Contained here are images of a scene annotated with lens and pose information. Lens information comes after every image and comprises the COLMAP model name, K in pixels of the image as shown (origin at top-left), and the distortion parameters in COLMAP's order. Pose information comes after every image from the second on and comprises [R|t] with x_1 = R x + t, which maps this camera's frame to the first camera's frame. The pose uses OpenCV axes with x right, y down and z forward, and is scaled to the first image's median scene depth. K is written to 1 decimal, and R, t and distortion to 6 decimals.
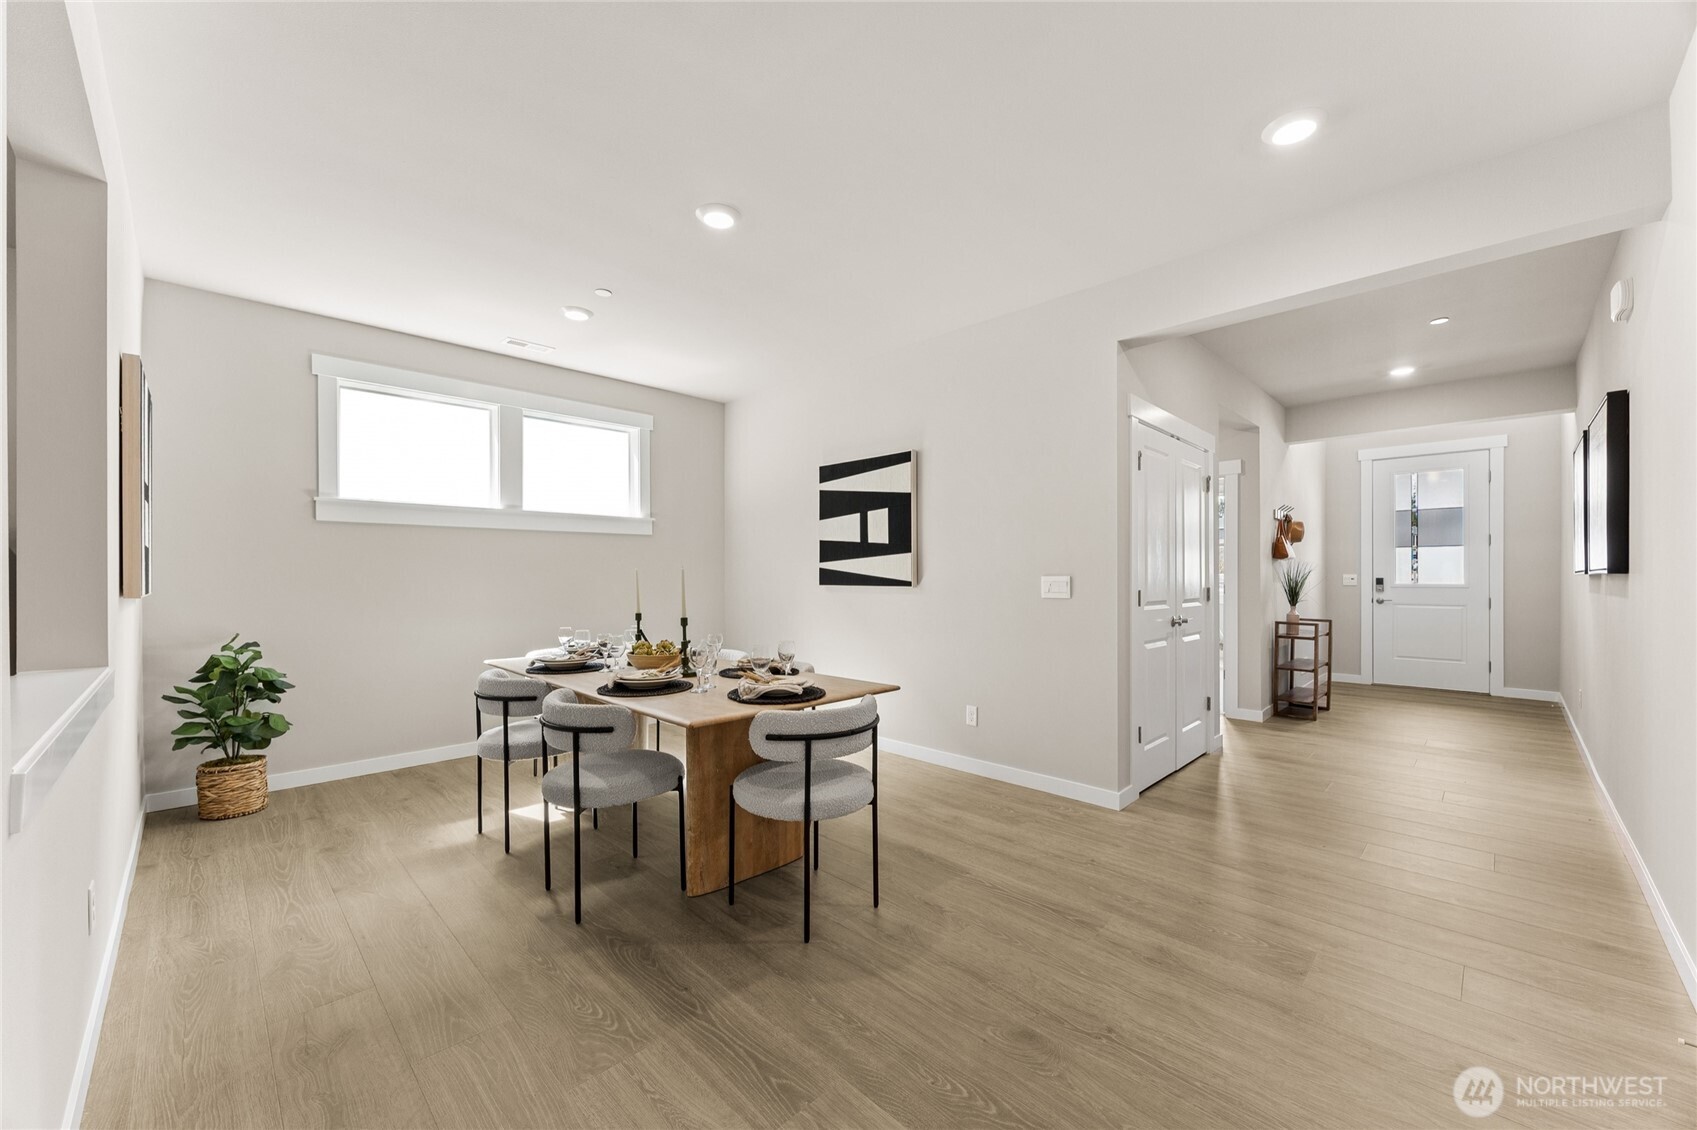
lens RADIAL K [[662.9, 0, 847.8], [0, 662.9, 574.2], [0, 0, 1]] dist [-0.000172, -0.000023]
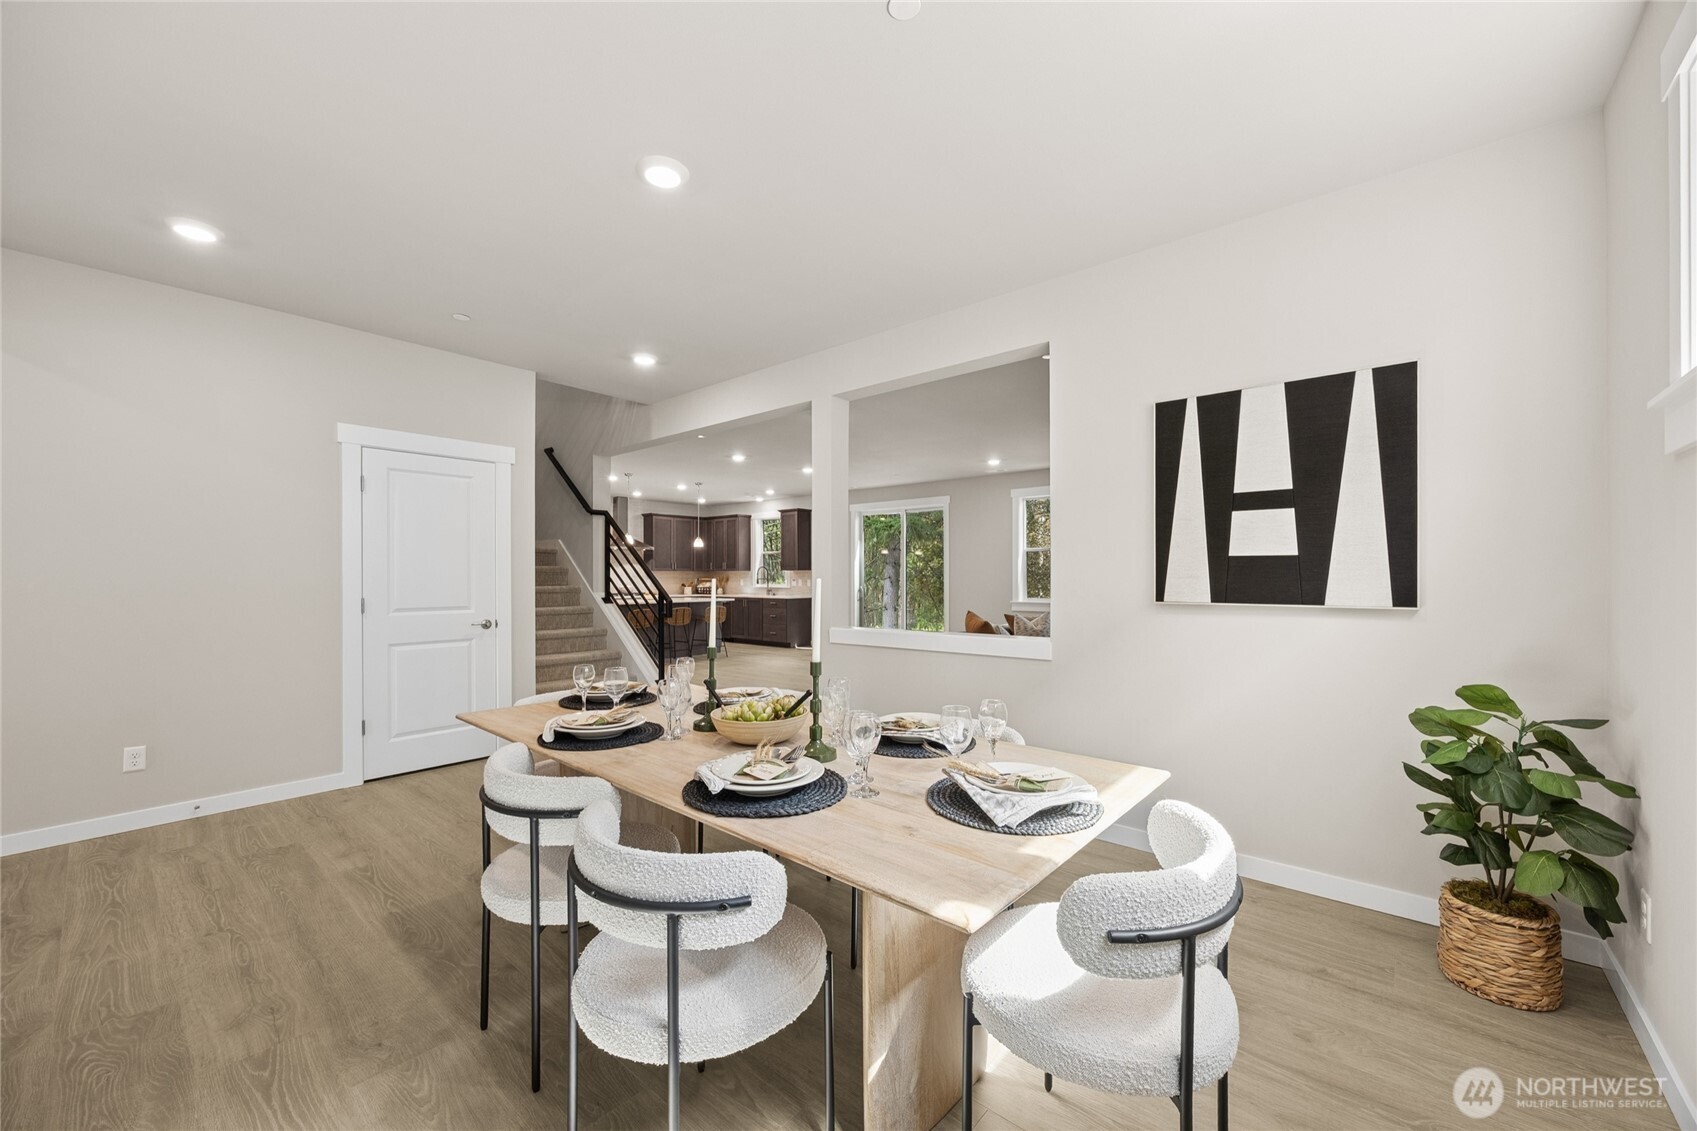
lens RADIAL K [[662.9, 0, 847.1], [0, 662.9, 574.6], [0, 0, 1]] dist [-0.000172, -0.000023]
pose [[-0.997160, 0.005580, -0.075101, -0.381044], [0.006010, 0.999967, -0.005501, -0.009089], [0.075067, -0.005937, -0.997161, 1.956277]]
